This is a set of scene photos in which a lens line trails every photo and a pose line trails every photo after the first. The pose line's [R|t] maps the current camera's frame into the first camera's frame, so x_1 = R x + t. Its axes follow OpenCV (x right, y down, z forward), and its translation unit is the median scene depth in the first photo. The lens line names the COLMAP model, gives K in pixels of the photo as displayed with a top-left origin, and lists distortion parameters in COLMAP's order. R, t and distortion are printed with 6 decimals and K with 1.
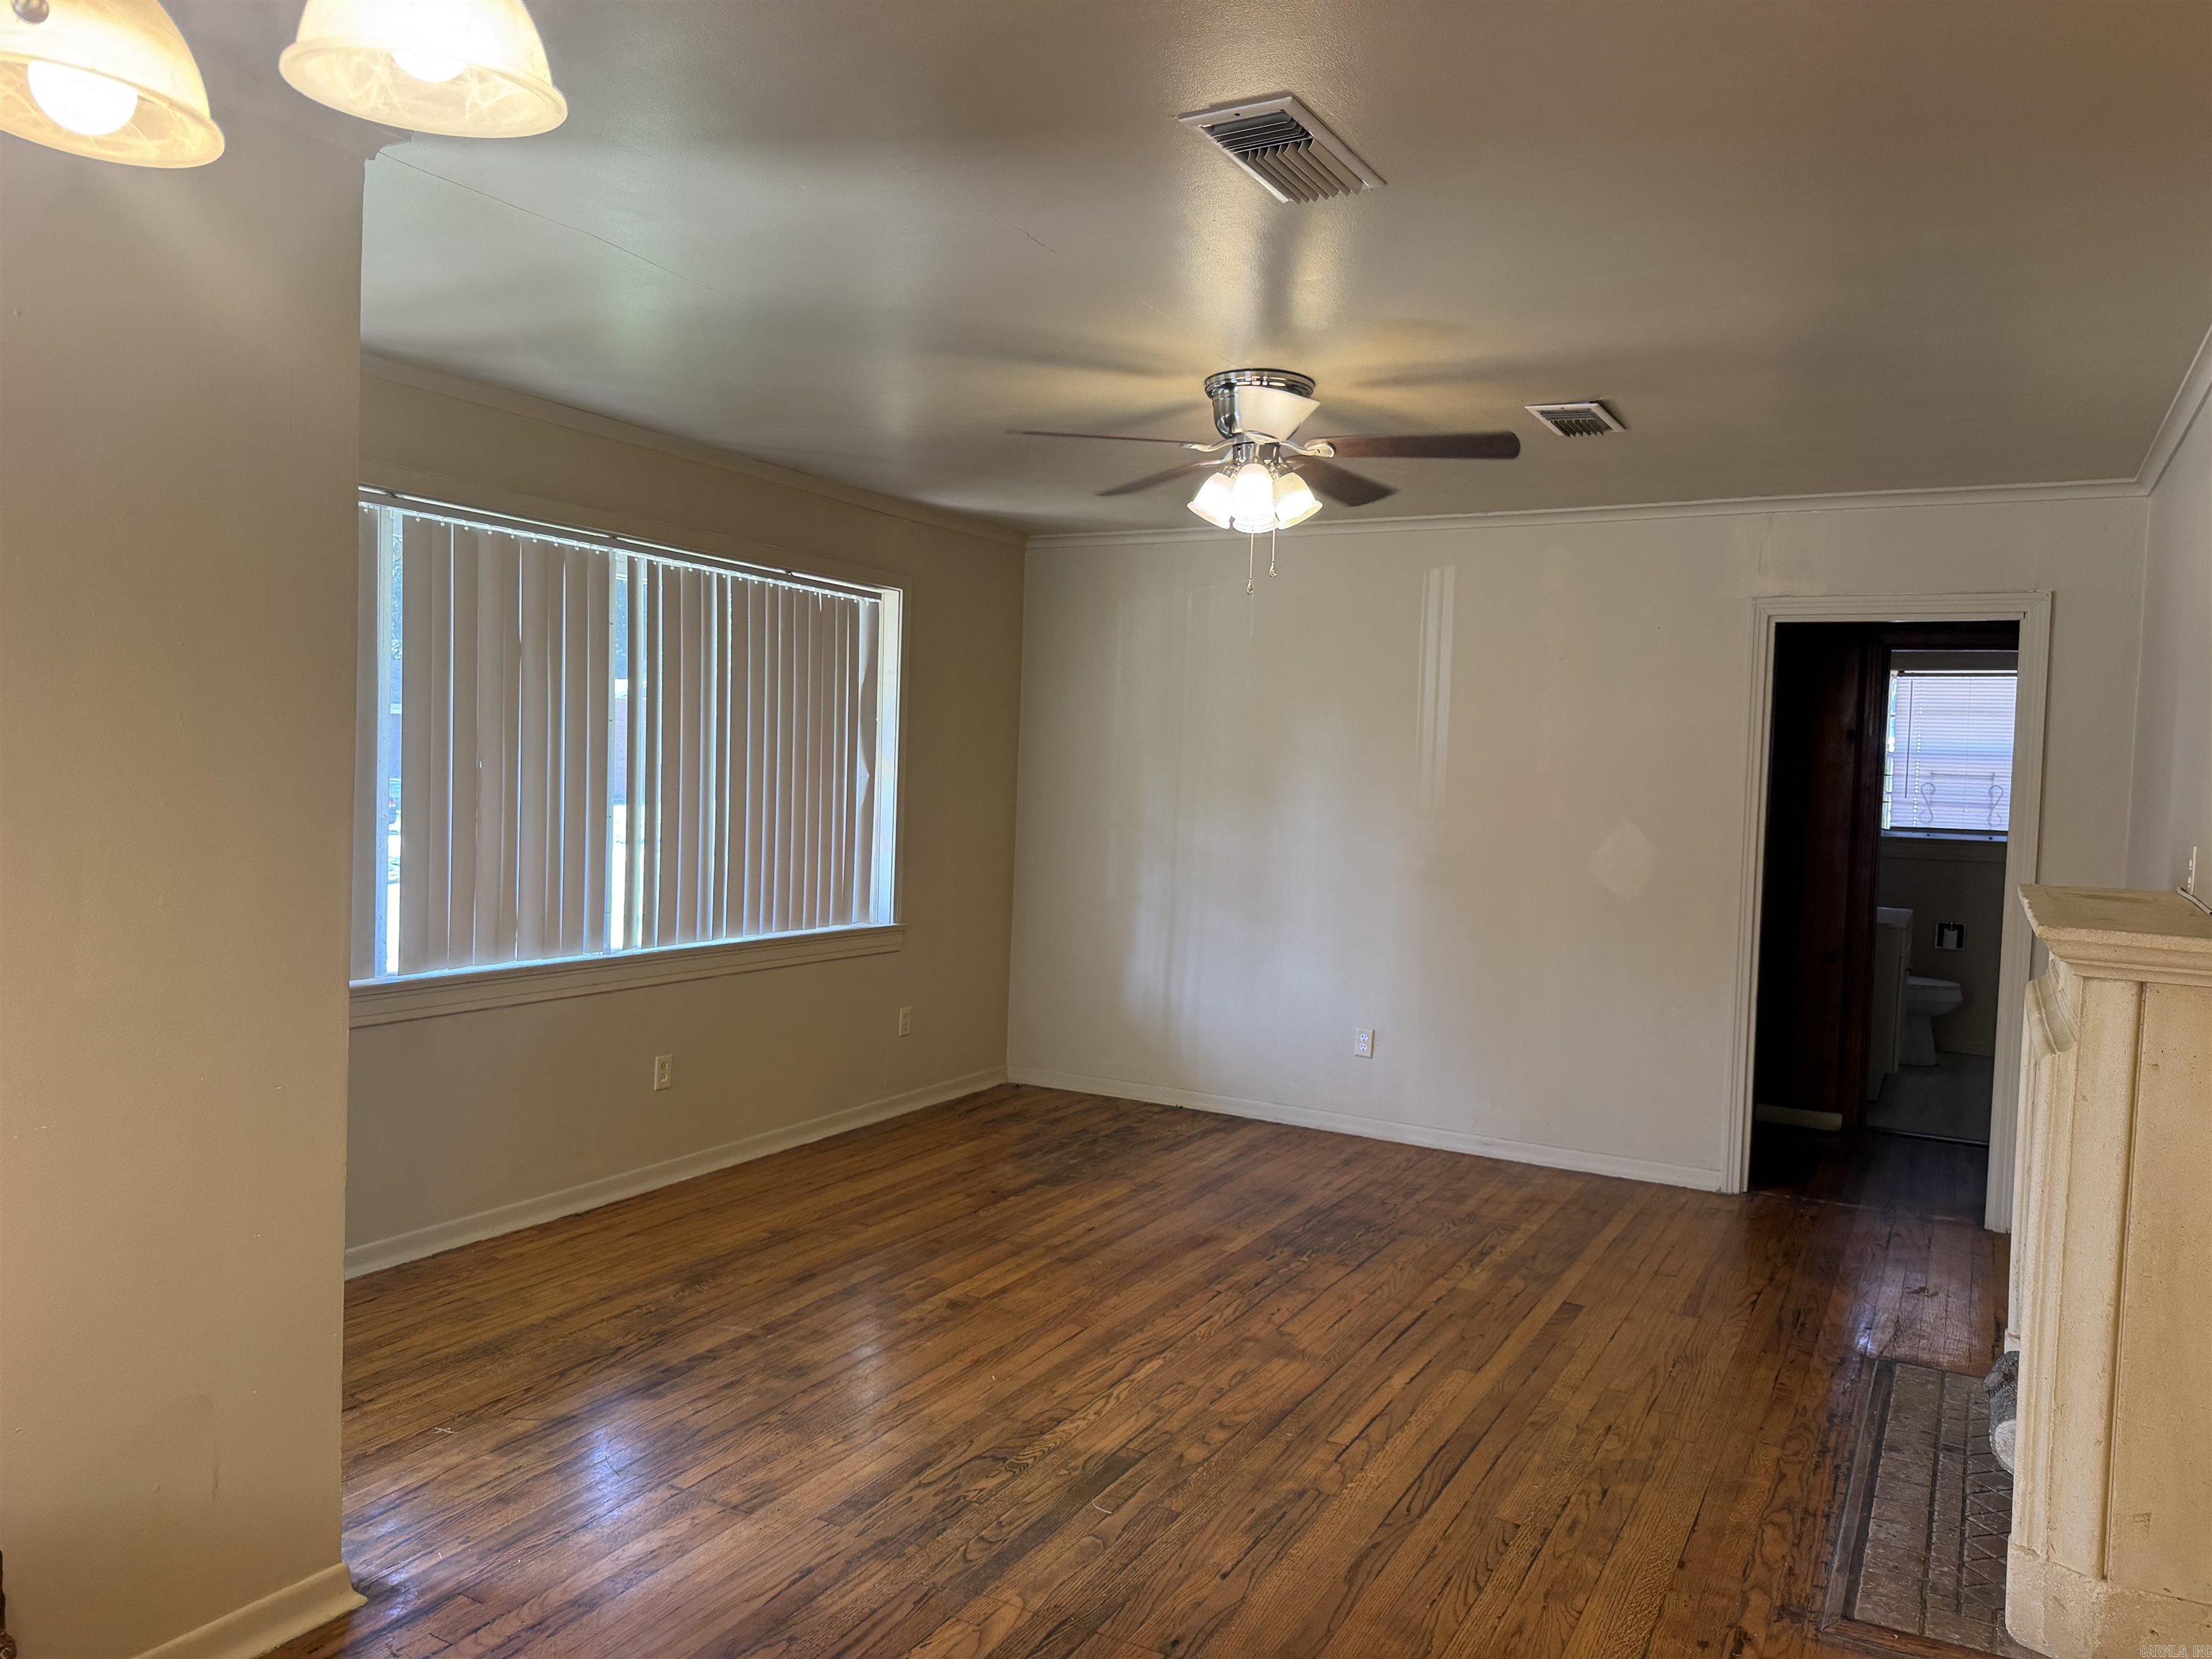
lens RADIAL K [[1580.2, 0, 1120.9], [0, 1580.2, 787.6], [0, 0, 1]] dist [0.065900, -0.086107]
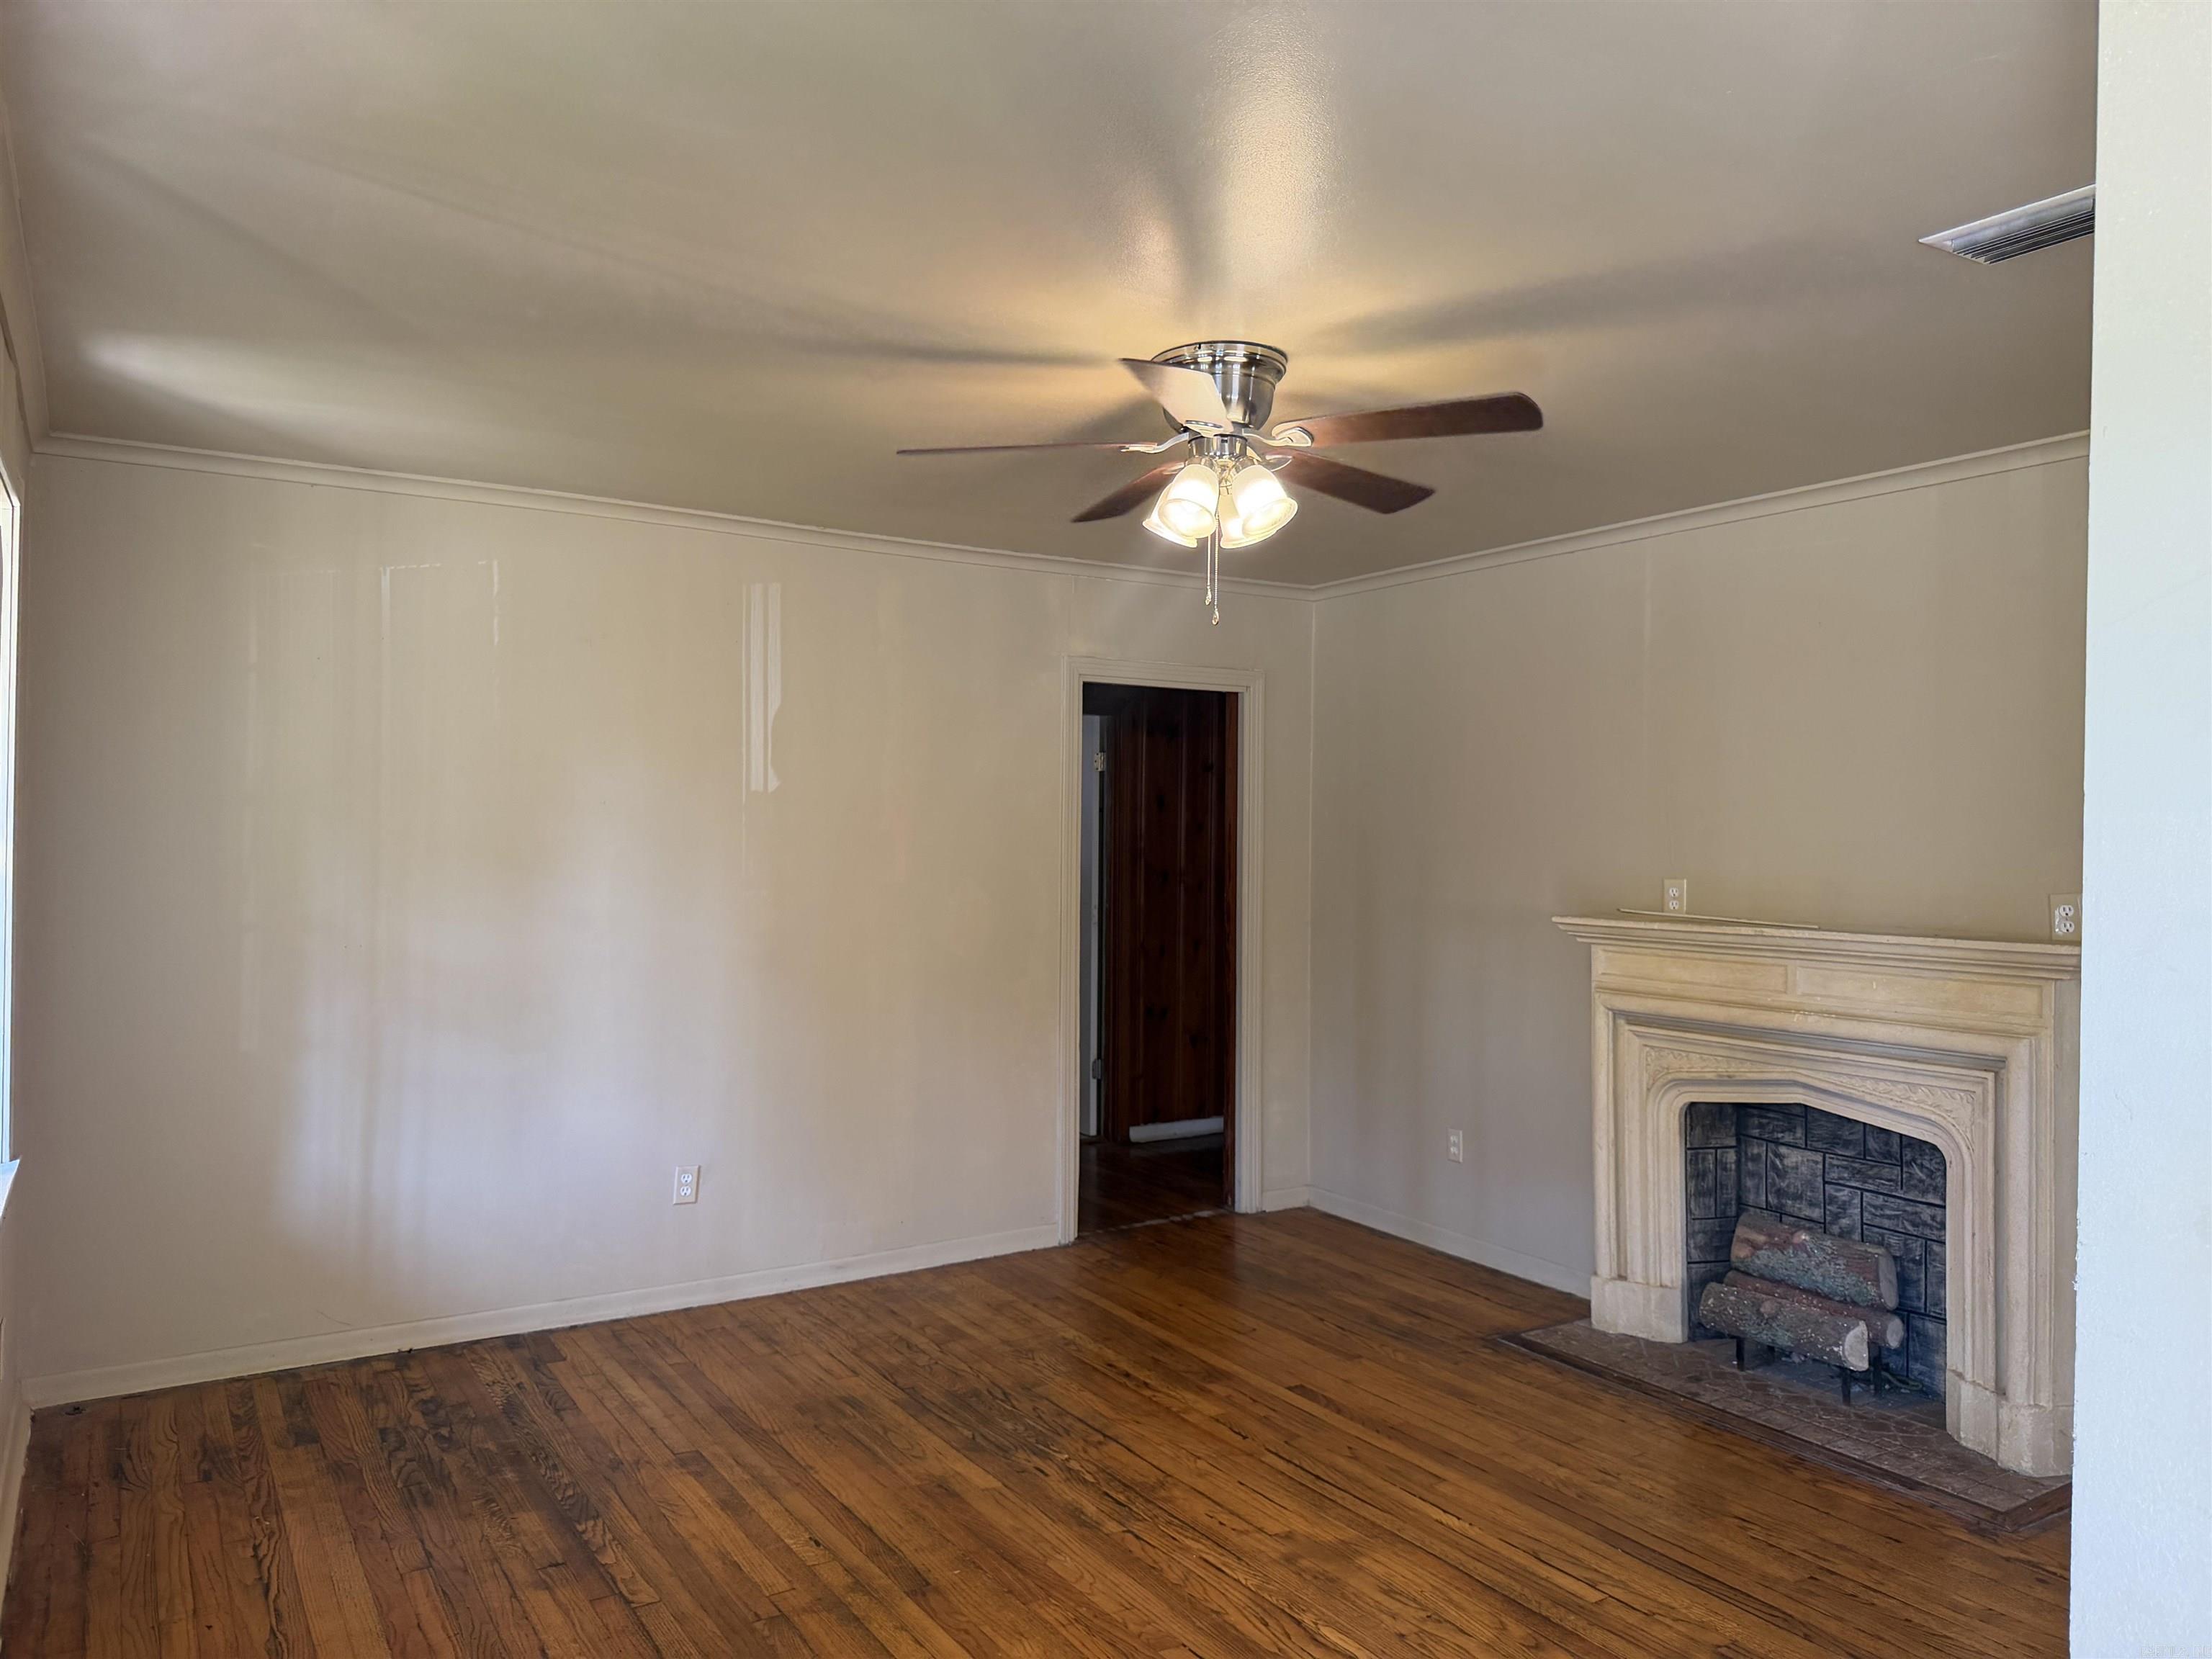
lens RADIAL K [[1580.2, 0, 1160.1], [0, 1580.2, 795.7], [0, 0, 1]] dist [0.065900, -0.086107]
pose [[0.453917, -0.012434, 0.890957, -0.538530], [0.008548, 0.999917, 0.009600, -0.042975], [-0.891003, 0.003258, 0.453986, 0.545928]]
